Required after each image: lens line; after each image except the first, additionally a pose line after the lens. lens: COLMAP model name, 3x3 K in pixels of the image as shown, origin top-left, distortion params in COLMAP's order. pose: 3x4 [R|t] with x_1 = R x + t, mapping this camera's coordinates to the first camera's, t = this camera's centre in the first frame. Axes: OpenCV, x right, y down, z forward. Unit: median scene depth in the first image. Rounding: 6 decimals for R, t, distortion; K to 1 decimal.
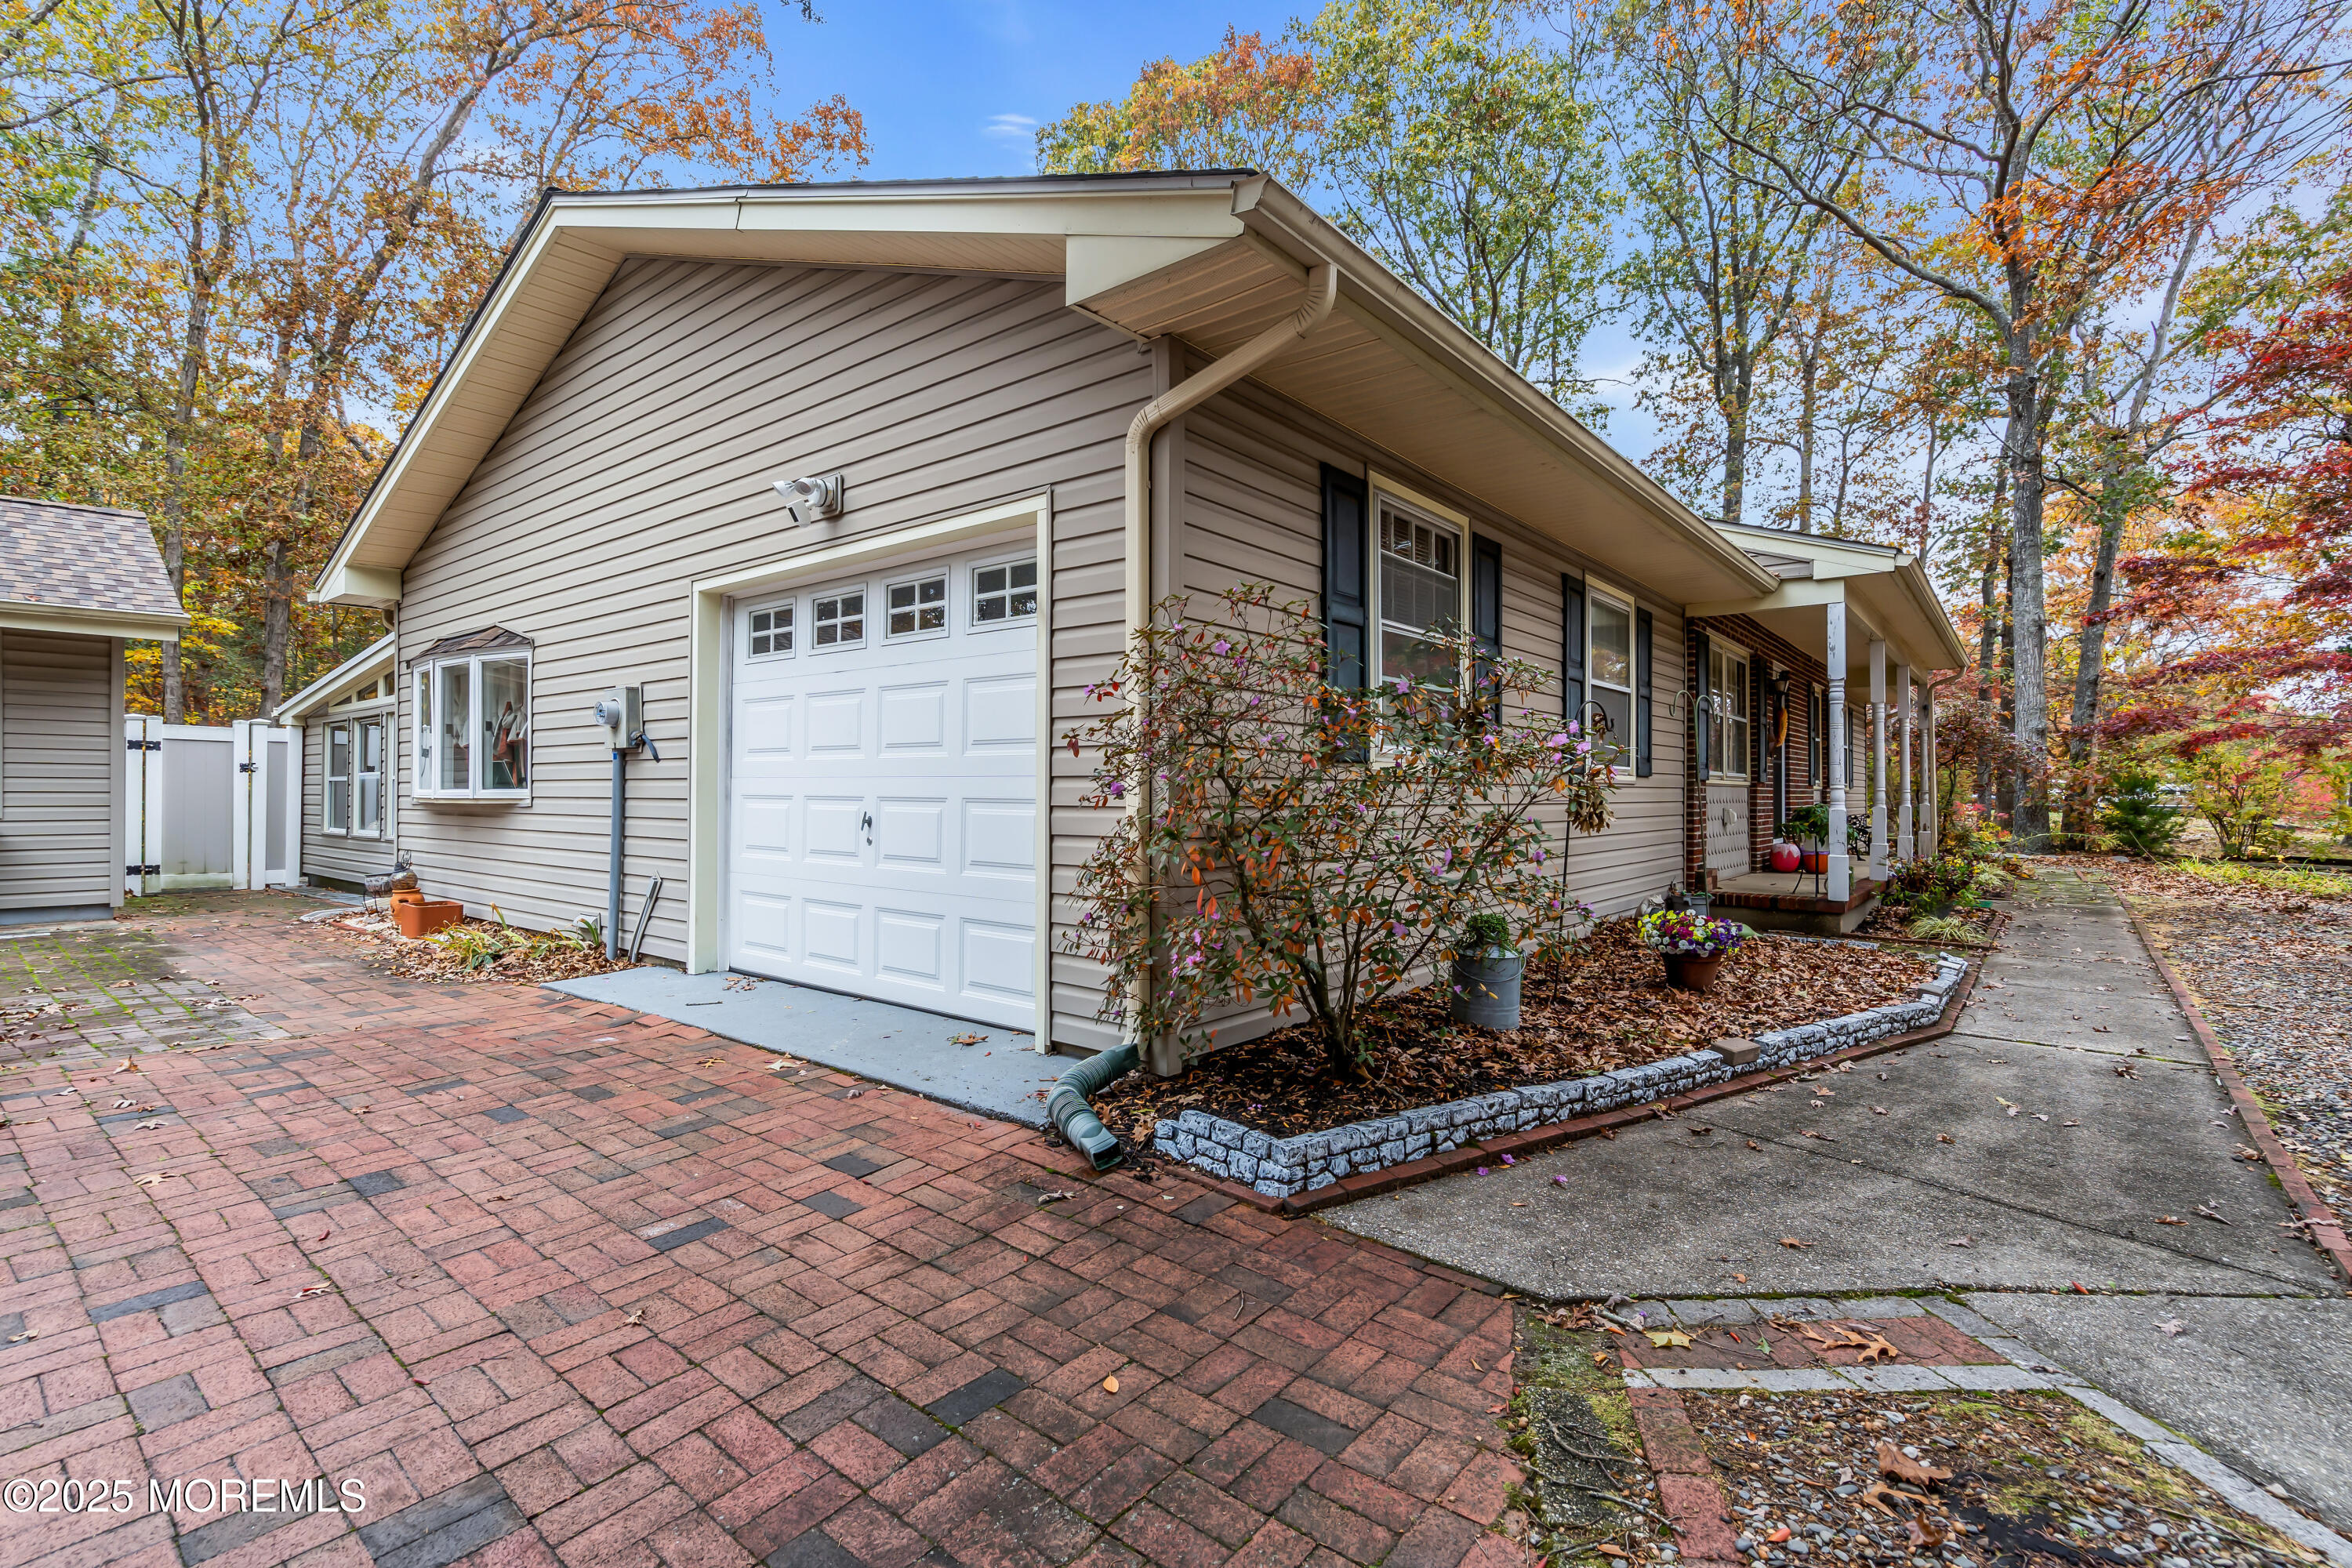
lens RADIAL K [[1072.3, 0, 1174.5], [0, 1072.3, 791.5], [0, 0, 1]] dist [0.001490, 0.000275]
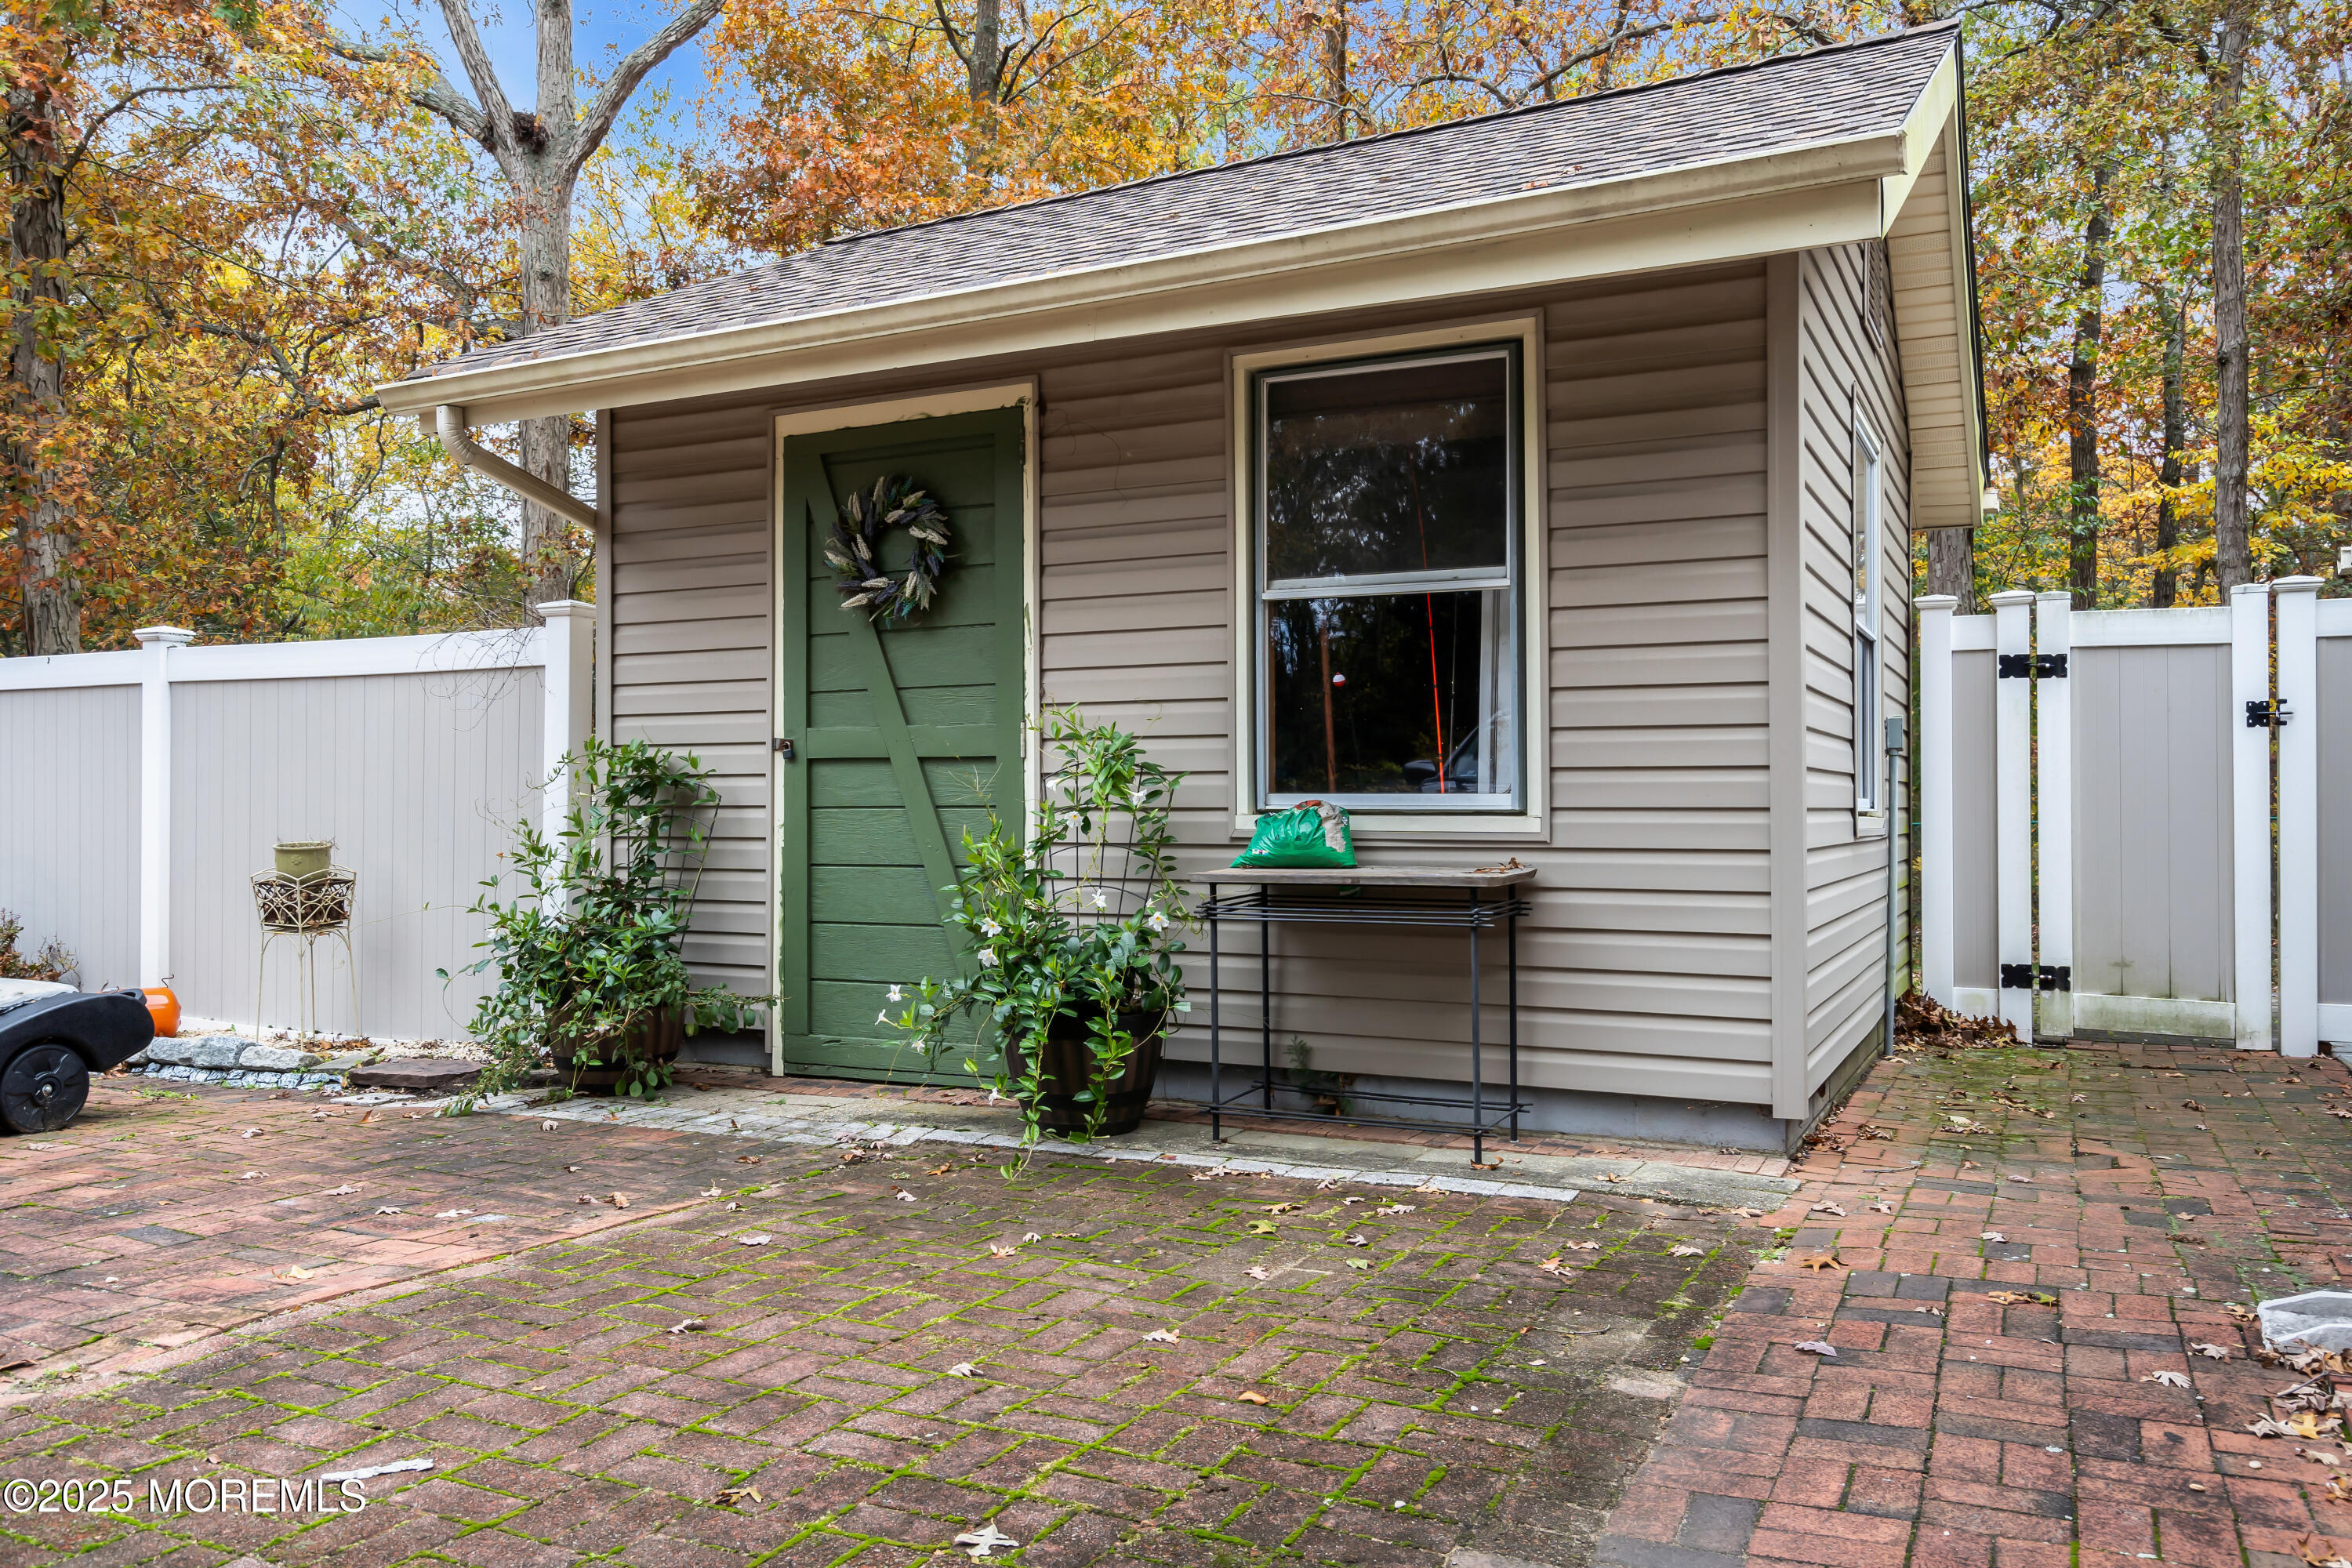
lens RADIAL K [[1715.5, 0, 1173.8], [0, 1715.5, 785.4], [0, 0, 1]] dist [0.002478, 0.001235]
pose [[0.229684, -0.019792, -0.973064, -0.635643], [-0.004123, 0.999764, -0.021308, 0.025739], [0.973257, 0.008906, 0.229548, 0.838625]]
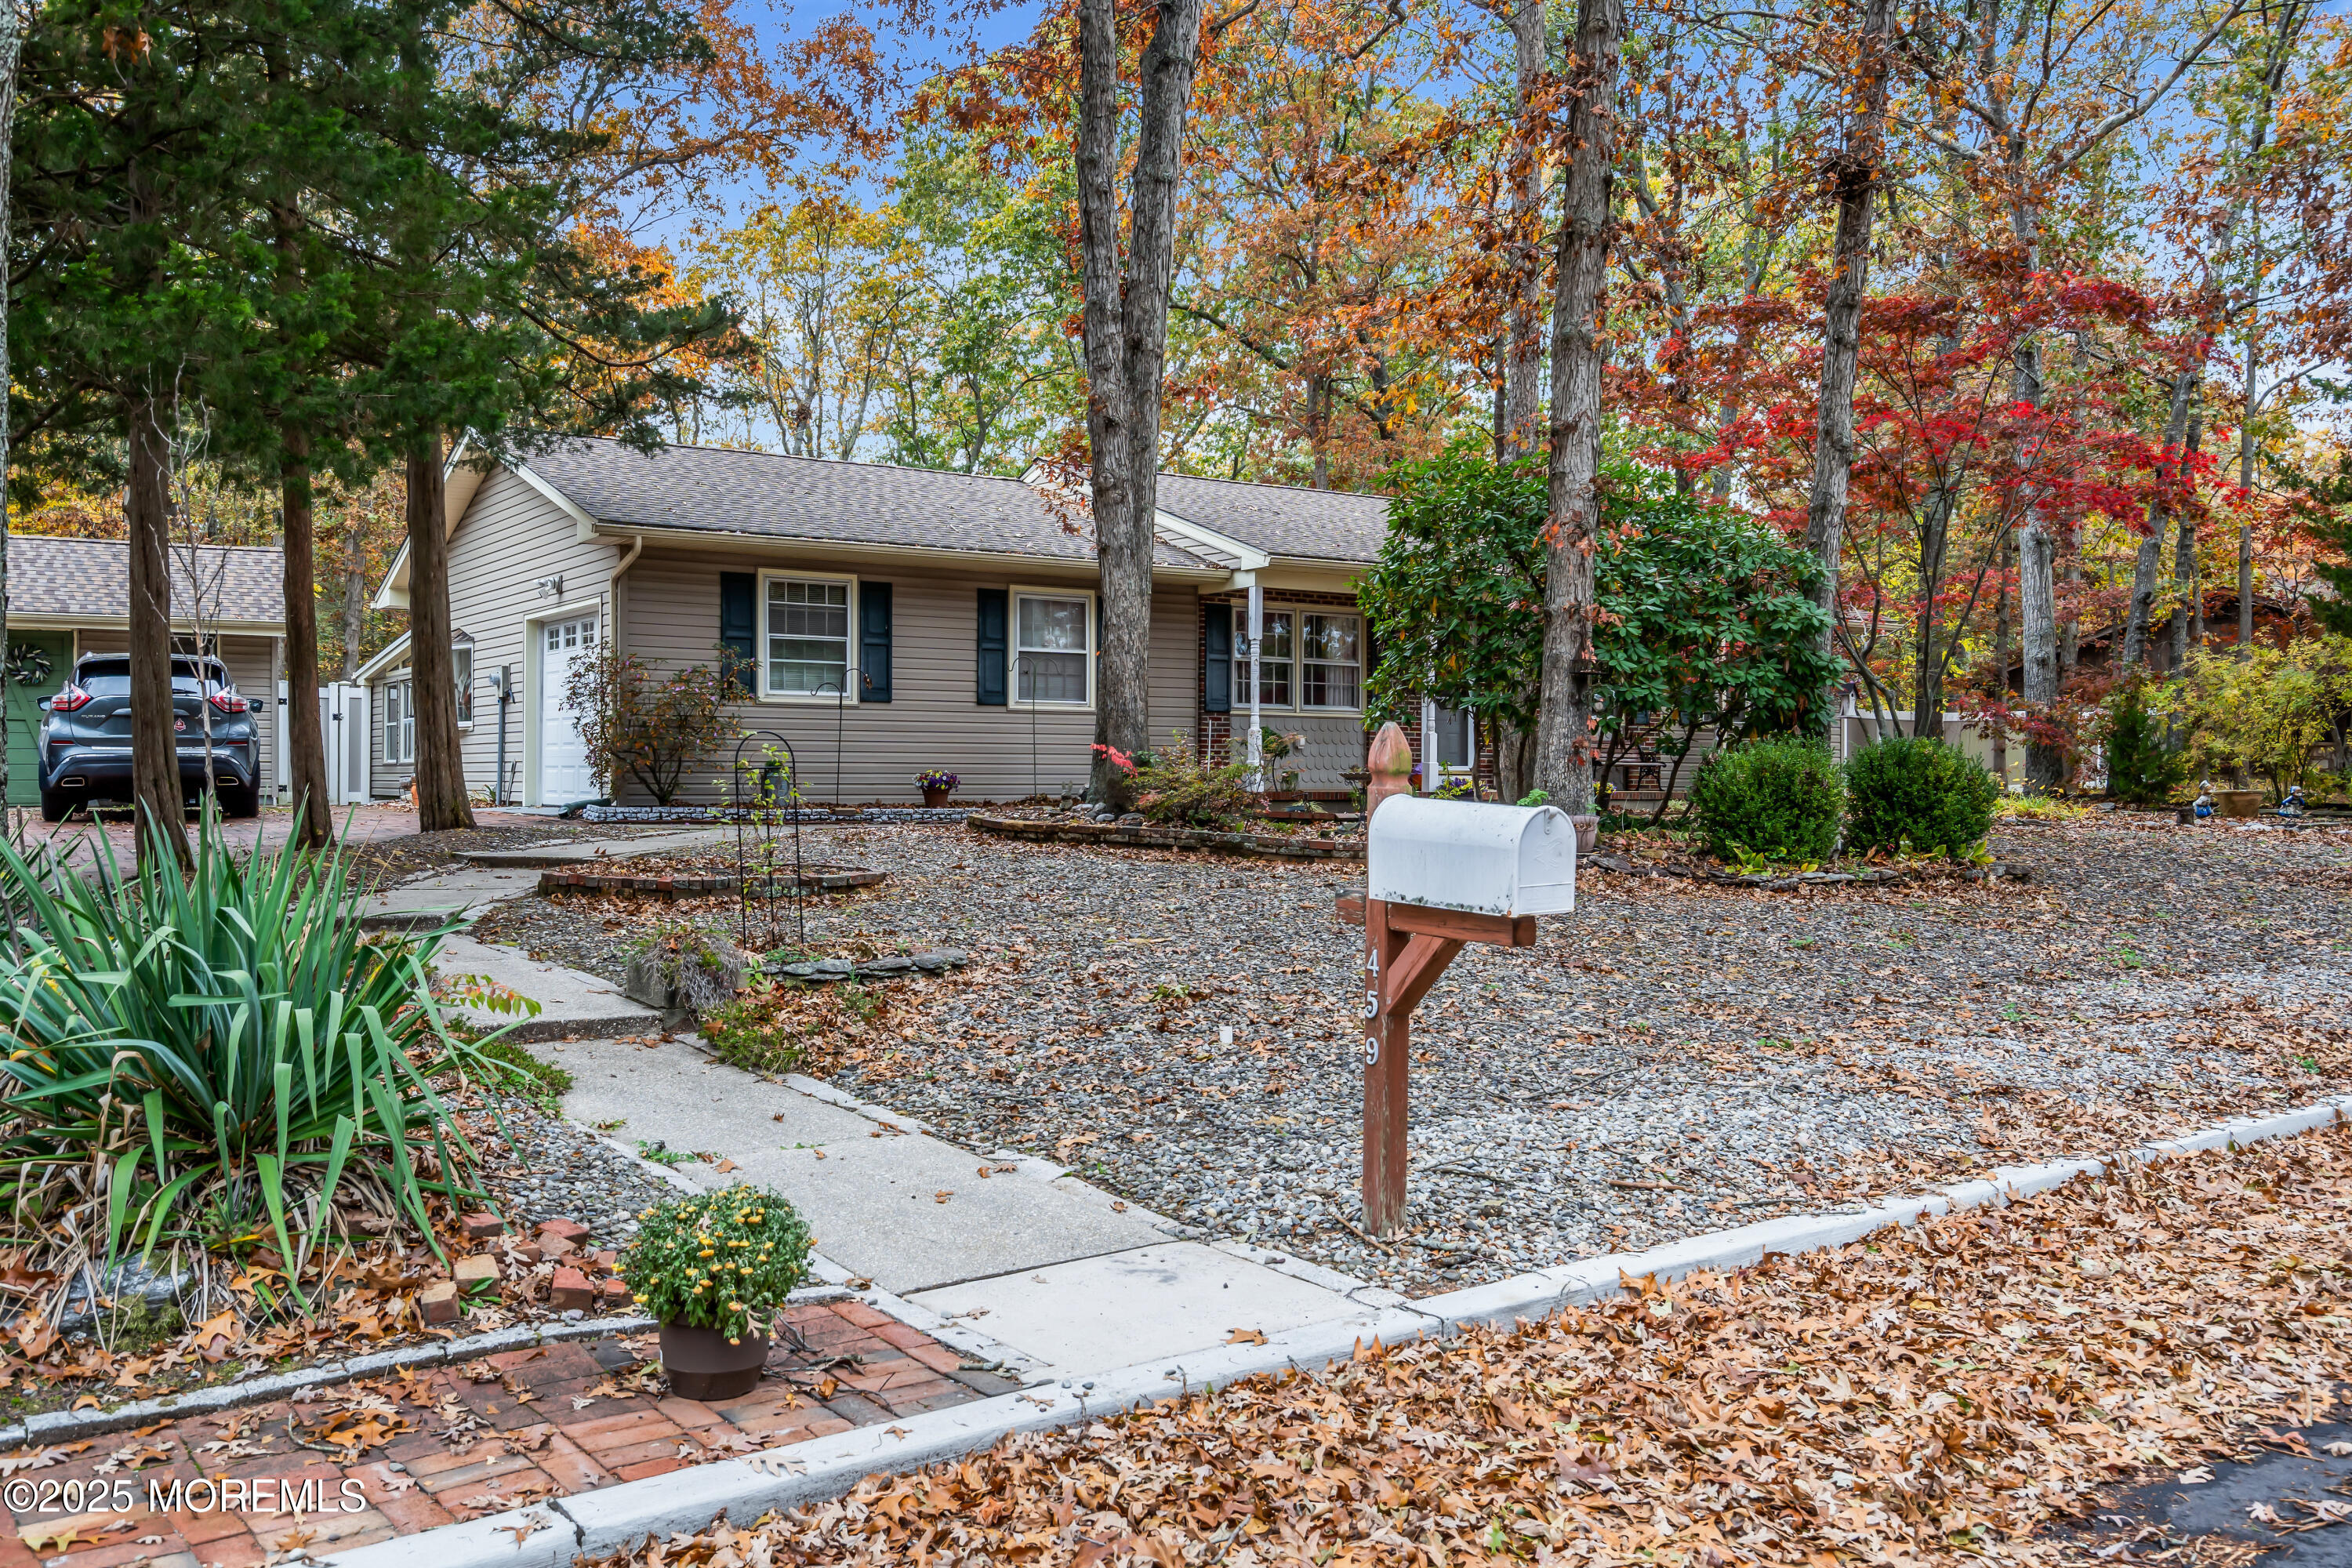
lens RADIAL K [[1912.4, 0, 1175.2], [0, 1912.4, 770.3], [0, 0, 1]] dist [0.038061, 0.000538]
pose [[0.956604, -0.003263, -0.291373, 1.454722], [0.002598, 0.999993, -0.002669, 0.091763], [0.291380, 0.001796, 0.956606, -1.727278]]
